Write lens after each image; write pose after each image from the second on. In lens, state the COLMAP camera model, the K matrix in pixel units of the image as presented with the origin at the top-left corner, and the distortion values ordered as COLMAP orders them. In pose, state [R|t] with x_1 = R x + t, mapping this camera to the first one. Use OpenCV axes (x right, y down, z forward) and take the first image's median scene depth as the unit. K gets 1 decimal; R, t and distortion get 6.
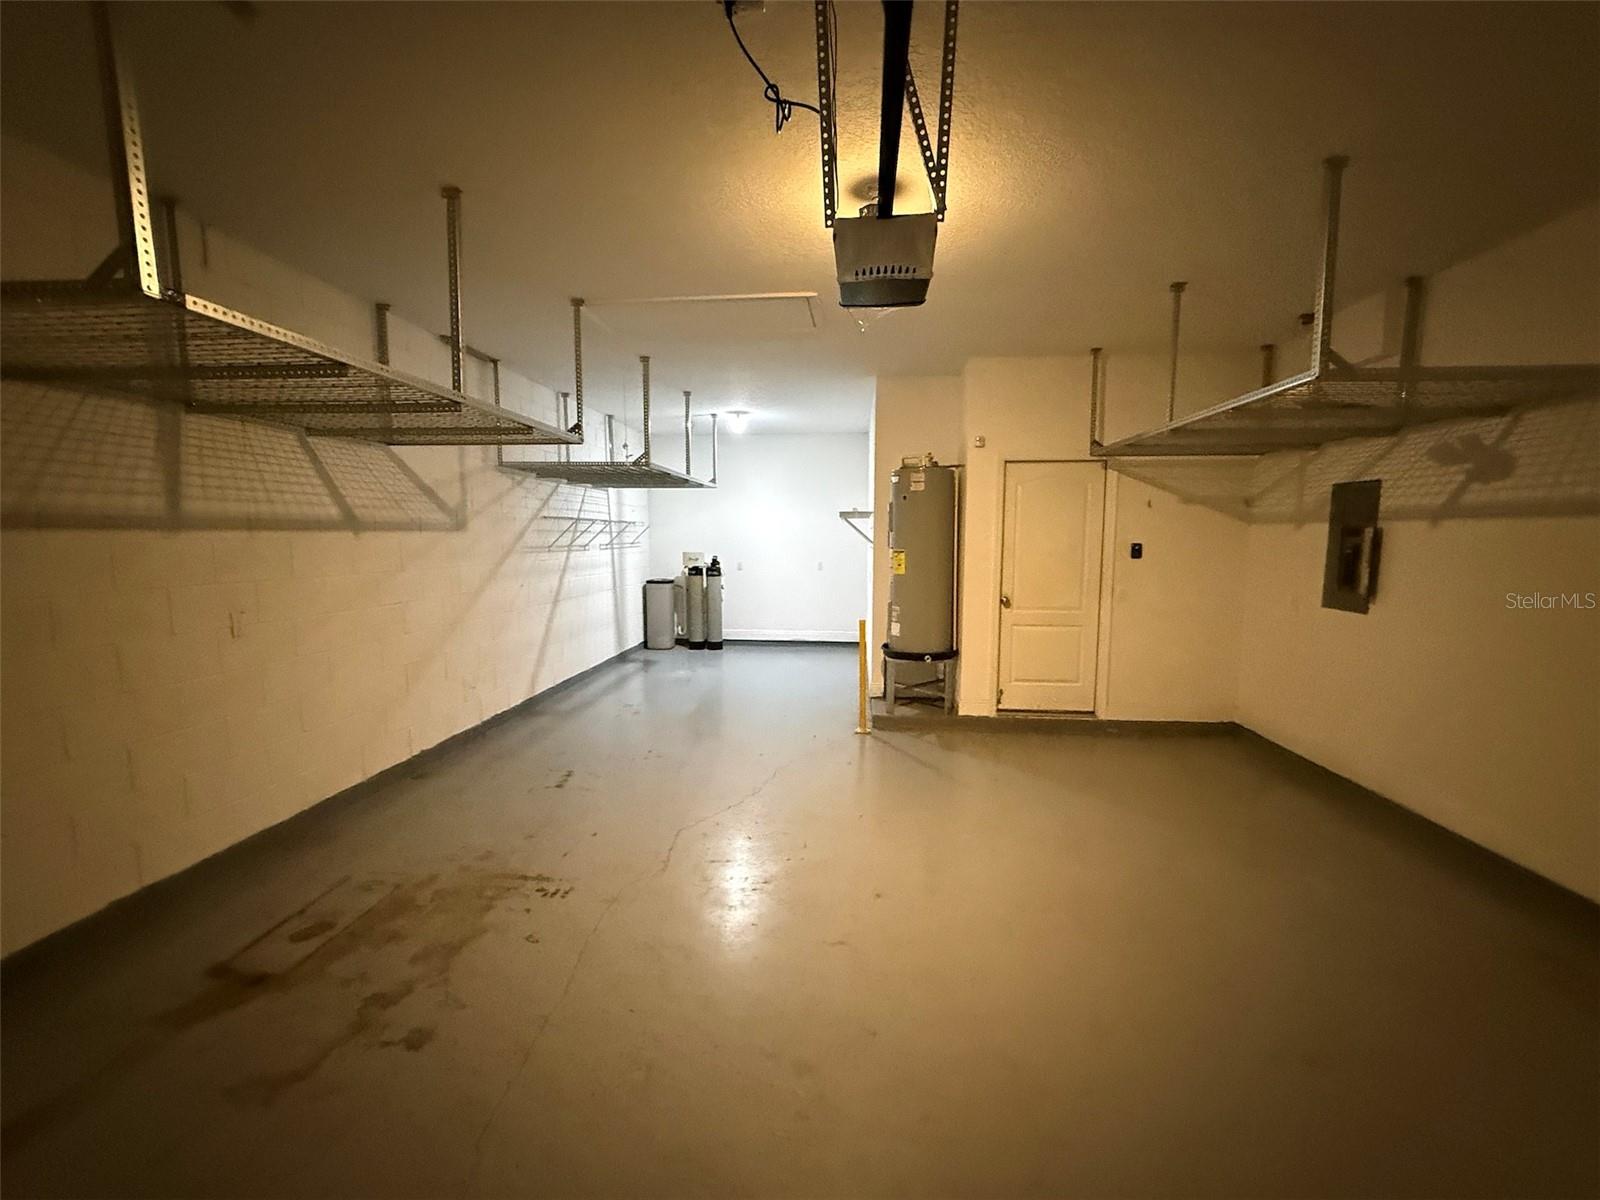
lens RADIAL K [[650.5, 0, 805.2], [0, 650.5, 598.1], [0, 0, 1]] dist [0.001815, -0.000033]
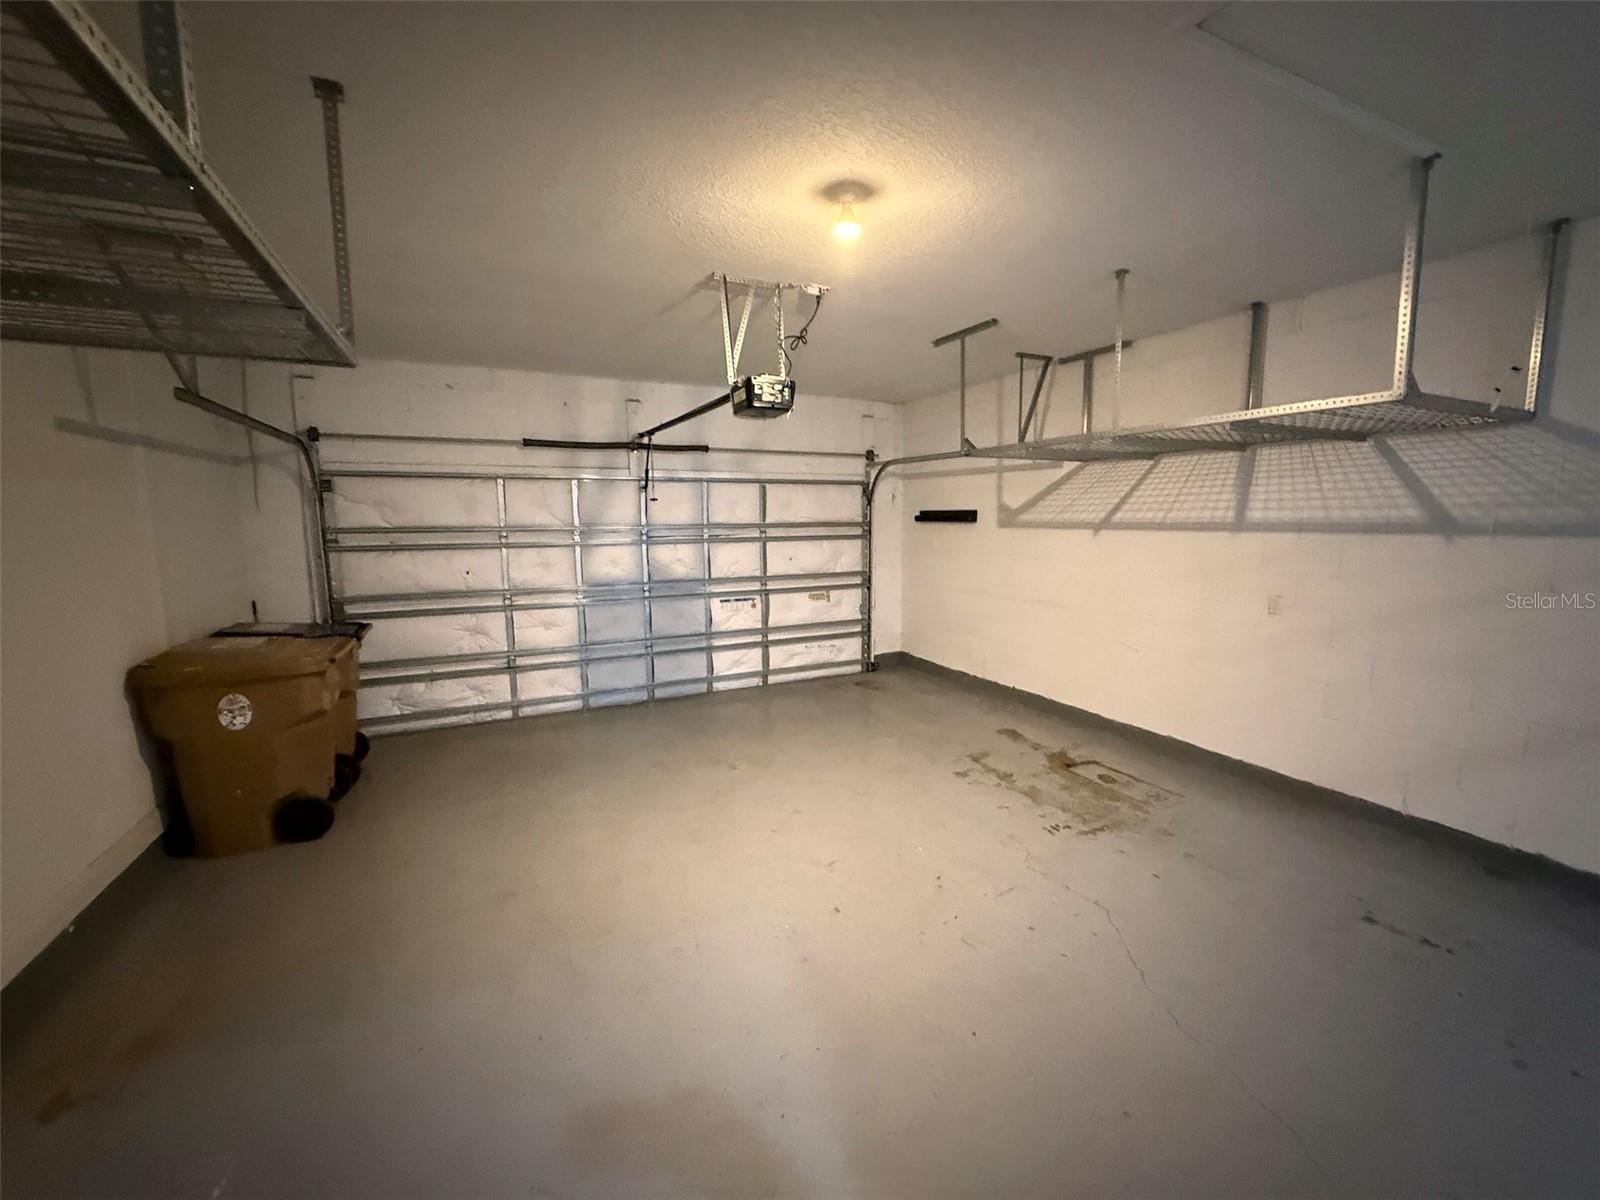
lens RADIAL K [[650.5, 0, 805.2], [0, 650.5, 598.1], [0, 0, 1]] dist [0.001815, -0.000033]
pose [[-0.857675, 0.066450, -0.509880, 0.664251], [-0.045620, 0.977870, 0.204178, -0.219988], [0.512164, 0.198379, -0.835663, 1.807238]]
